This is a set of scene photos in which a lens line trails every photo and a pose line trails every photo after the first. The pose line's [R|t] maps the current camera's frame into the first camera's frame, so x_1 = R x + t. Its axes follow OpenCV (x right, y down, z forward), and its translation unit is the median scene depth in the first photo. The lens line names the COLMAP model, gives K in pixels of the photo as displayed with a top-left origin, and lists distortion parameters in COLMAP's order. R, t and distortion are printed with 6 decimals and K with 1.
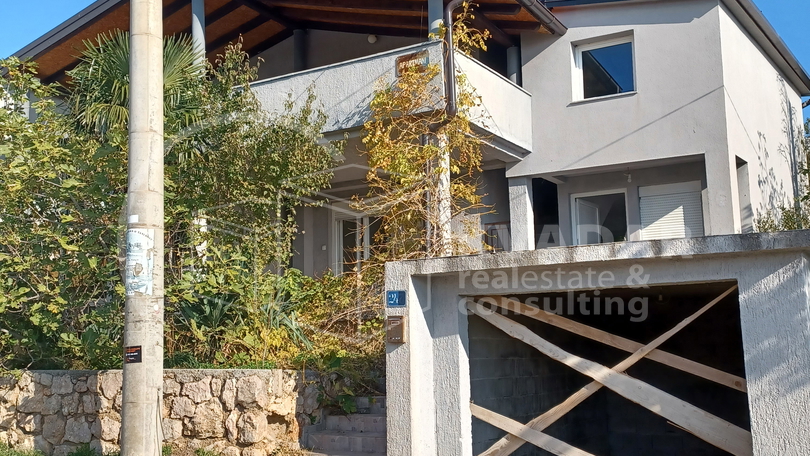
lens RADIAL K [[822.4, 0, 405.0], [0, 822.4, 228.0], [0, 0, 1]] dist [0.043663, -0.006302]
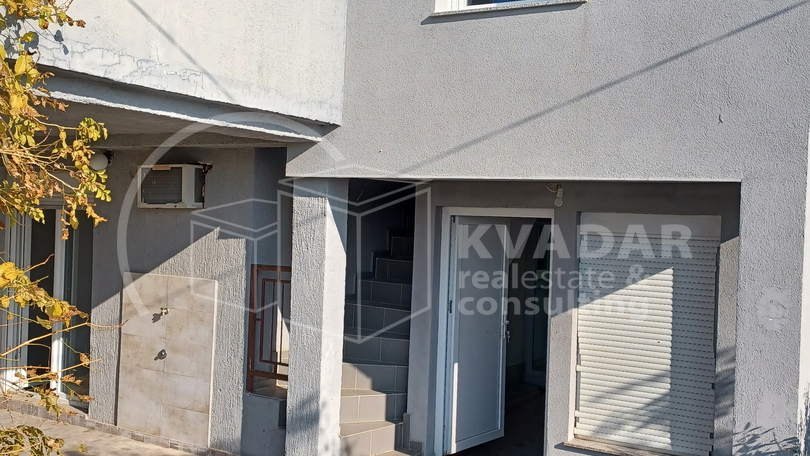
lens RADIAL K [[822.4, 0, 405.0], [0, 822.4, 228.0], [0, 0, 1]] dist [0.043663, -0.006302]
pose [[0.998637, 0.052083, 0.003489, 0.190058], [-0.051978, 0.985997, 0.158459, -0.110070], [0.004813, -0.158424, 0.987359, 0.567047]]
